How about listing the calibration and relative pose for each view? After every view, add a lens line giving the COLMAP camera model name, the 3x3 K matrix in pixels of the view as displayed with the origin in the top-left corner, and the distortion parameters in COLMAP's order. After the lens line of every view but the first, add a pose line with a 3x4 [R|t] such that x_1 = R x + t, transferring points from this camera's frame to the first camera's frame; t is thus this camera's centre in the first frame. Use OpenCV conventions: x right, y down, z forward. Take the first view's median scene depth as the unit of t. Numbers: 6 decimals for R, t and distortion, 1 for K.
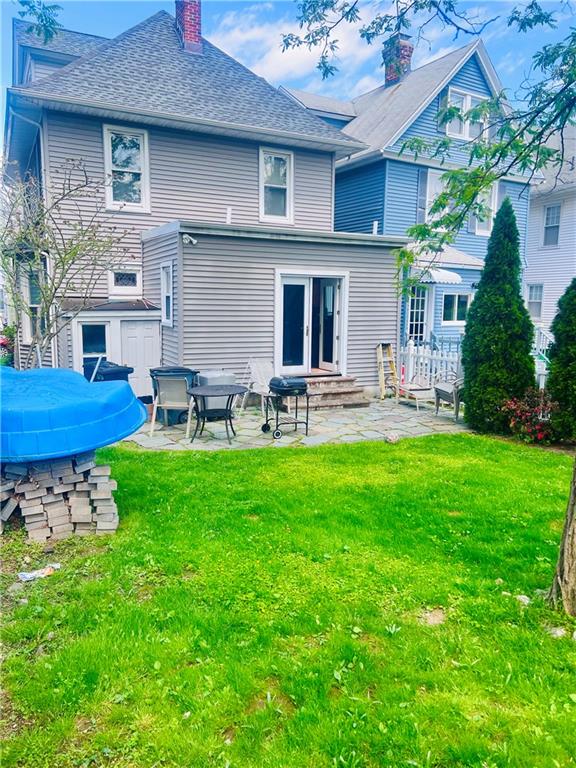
lens RADIAL K [[574.6, 0, 291.2], [0, 574.6, 383.0], [0, 0, 1]] dist [0.038344, -0.051059]
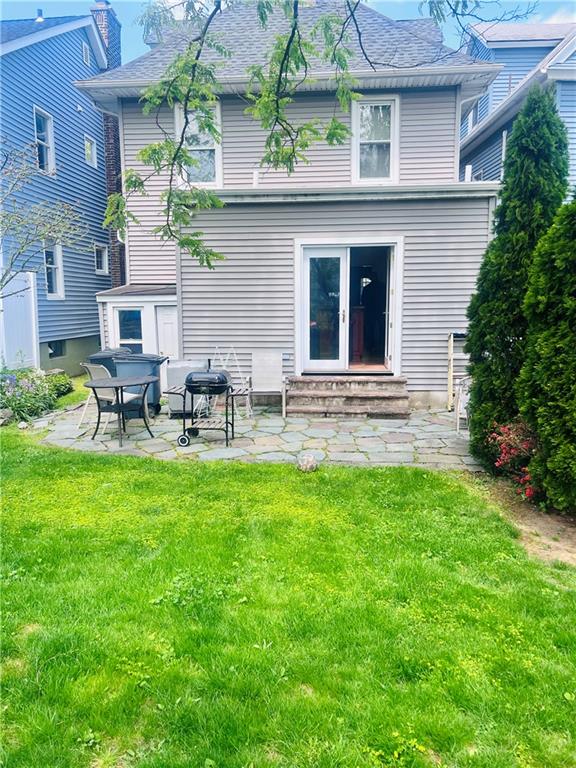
lens RADIAL K [[574.6, 0, 291.1], [0, 574.6, 383.3], [0, 0, 1]] dist [0.038344, -0.051059]
pose [[0.852132, 0.055832, -0.520341, 0.384715], [-0.052901, 0.998389, 0.020492, -0.011384], [0.520647, 0.010065, 0.853713, 0.293640]]
